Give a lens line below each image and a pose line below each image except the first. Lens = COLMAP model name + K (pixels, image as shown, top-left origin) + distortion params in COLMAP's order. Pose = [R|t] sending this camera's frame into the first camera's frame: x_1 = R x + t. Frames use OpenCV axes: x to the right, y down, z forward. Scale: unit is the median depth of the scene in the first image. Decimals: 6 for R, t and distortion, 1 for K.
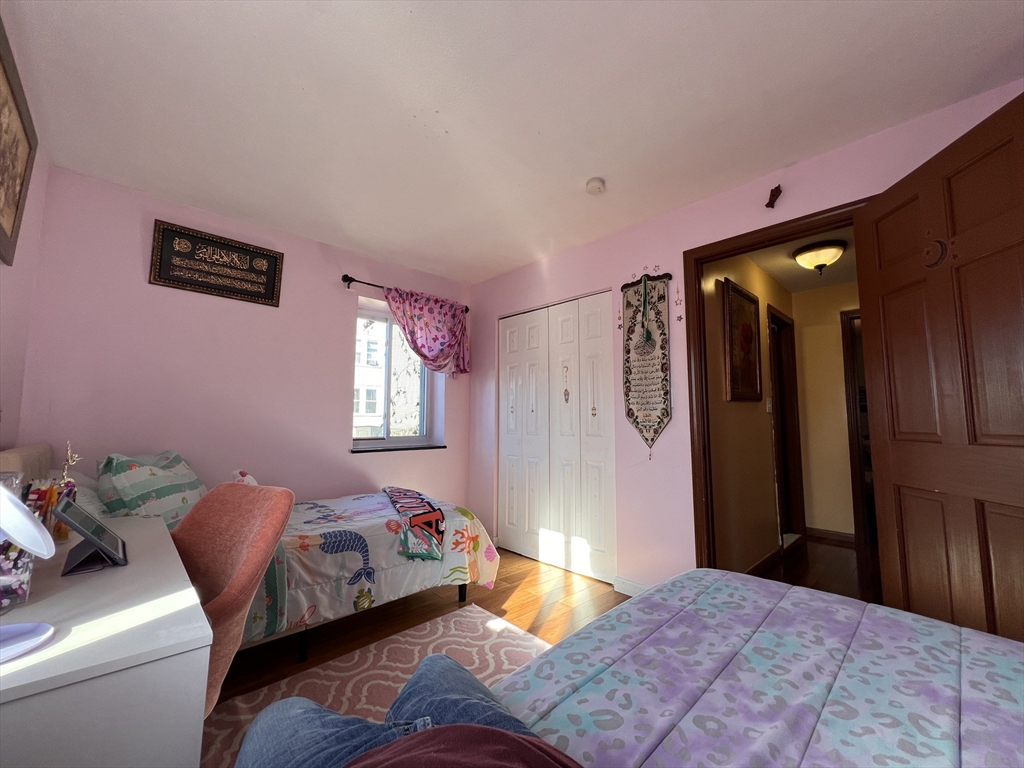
lens RADIAL K [[408.6, 0, 507.9], [0, 408.6, 380.9], [0, 0, 1]] dist [0.002526, 0.000100]
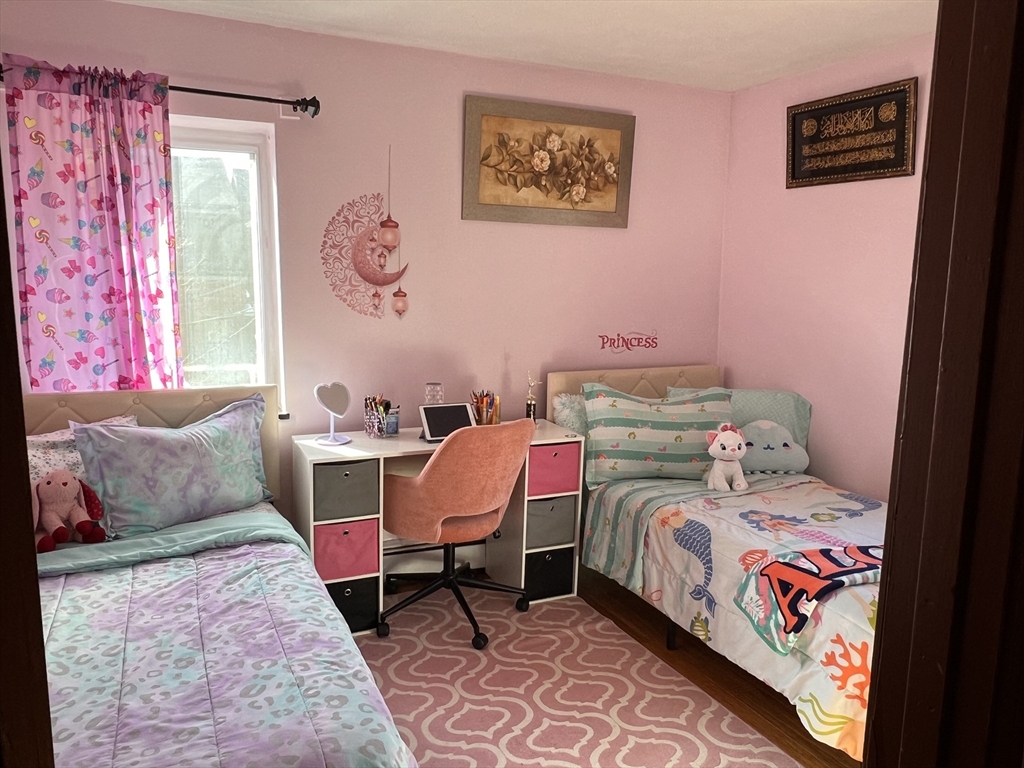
lens RADIAL K [[757.2, 0, 510.4], [0, 757.2, 386.5], [0, 0, 1]] dist [-0.036340, -0.002409]
pose [[-0.317245, 0.135509, -0.938612, 0.955482], [0.076483, 0.990170, 0.117102, -0.071624], [0.945254, -0.034638, -0.324491, 1.133043]]
